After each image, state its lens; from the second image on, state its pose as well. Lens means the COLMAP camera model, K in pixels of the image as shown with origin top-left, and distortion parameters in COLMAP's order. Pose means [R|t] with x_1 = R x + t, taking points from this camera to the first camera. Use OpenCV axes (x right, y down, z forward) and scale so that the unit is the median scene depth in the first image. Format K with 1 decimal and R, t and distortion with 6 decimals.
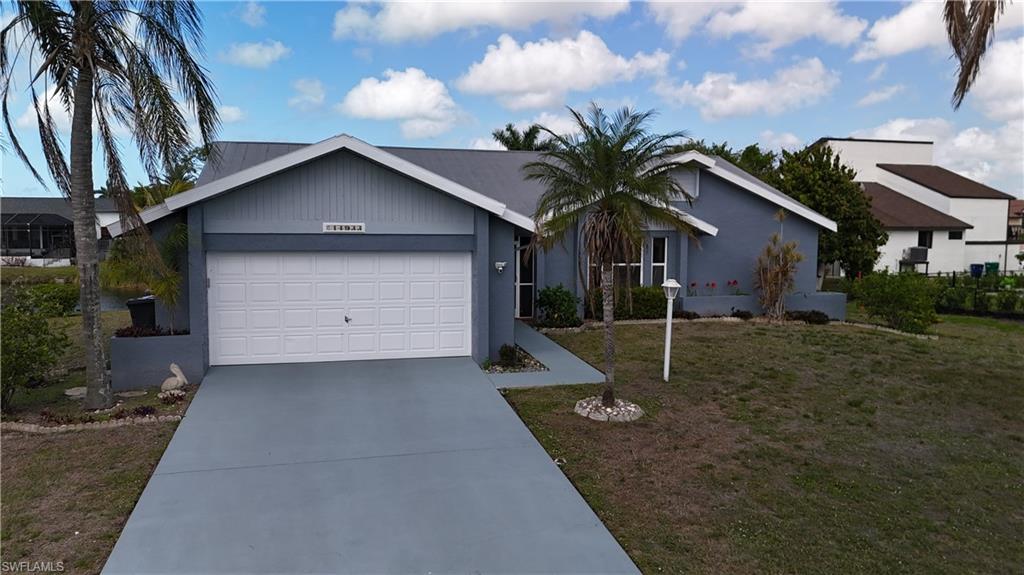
lens RADIAL K [[754.0, 0, 513.3], [0, 754.0, 292.3], [0, 0, 1]] dist [0.034753, -0.008908]
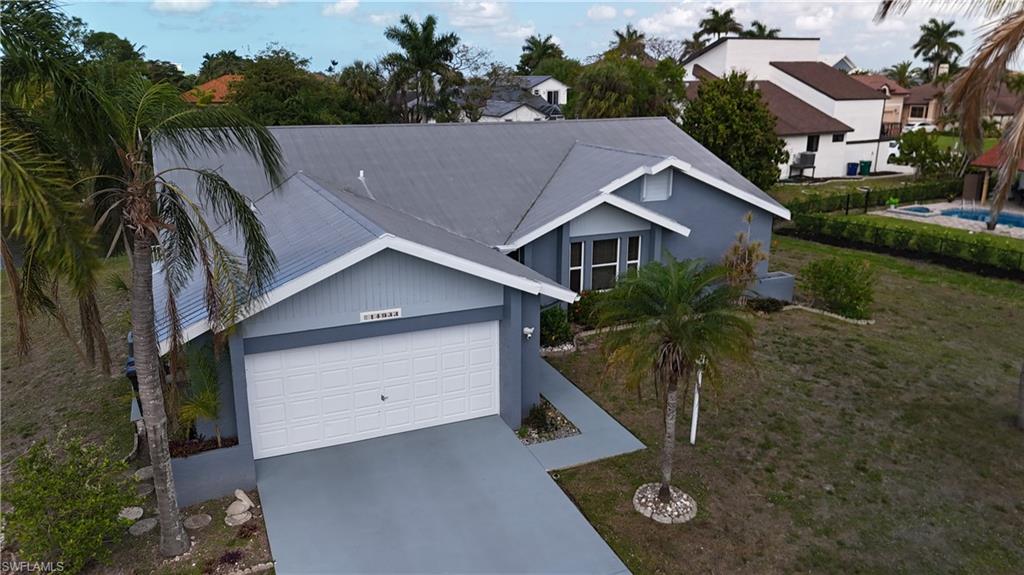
lens RADIAL K [[754.0, 0, 513.3], [0, 754.0, 292.3], [0, 0, 1]] dist [0.034753, -0.008908]
pose [[0.985618, -0.048857, 0.161769, -0.139384], [0.017453, 0.981605, 0.190125, -0.196839], [-0.168082, -0.184567, 0.968340, 0.016176]]
